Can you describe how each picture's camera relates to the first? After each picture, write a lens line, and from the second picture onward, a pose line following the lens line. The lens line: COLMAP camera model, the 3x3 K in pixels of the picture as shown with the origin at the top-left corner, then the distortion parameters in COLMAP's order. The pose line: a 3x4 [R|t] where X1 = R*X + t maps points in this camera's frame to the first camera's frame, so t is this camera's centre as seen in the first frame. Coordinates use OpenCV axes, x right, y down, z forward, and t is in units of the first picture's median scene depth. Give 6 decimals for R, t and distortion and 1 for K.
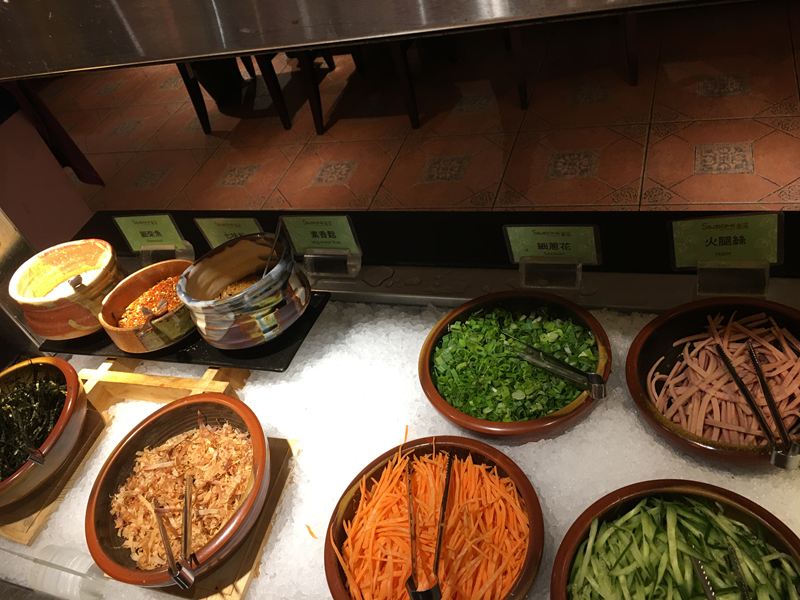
lens RADIAL K [[672.8, 0, 400.2], [0, 672.8, 297.0], [0, 0, 1]] dist [0.078464, -0.124012]
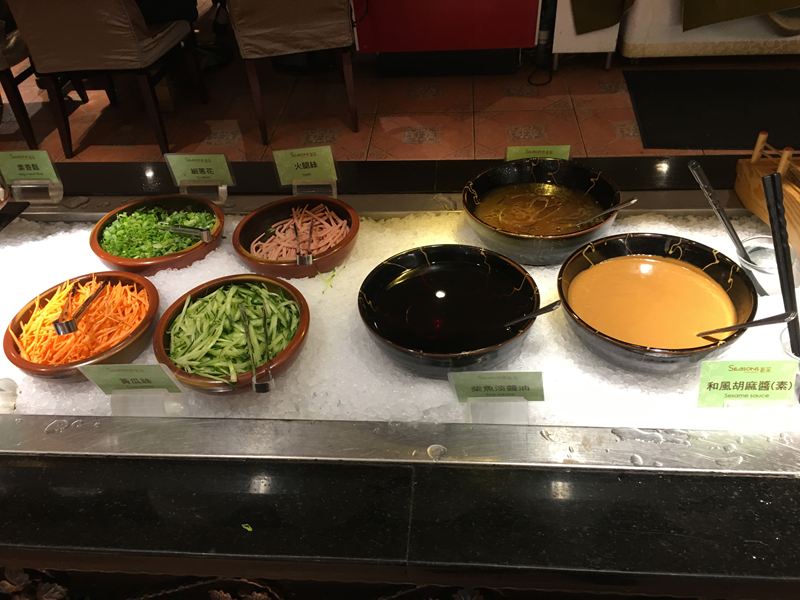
lens RADIAL K [[672.8, 0, 400.2], [0, 672.8, 297.0], [0, 0, 1]] dist [0.078464, -0.124012]
pose [[0.952240, -0.003463, 0.305332, 0.214978], [0.033102, 0.995214, -0.091946, 0.390508], [-0.303552, 0.097662, 0.947796, -0.548132]]
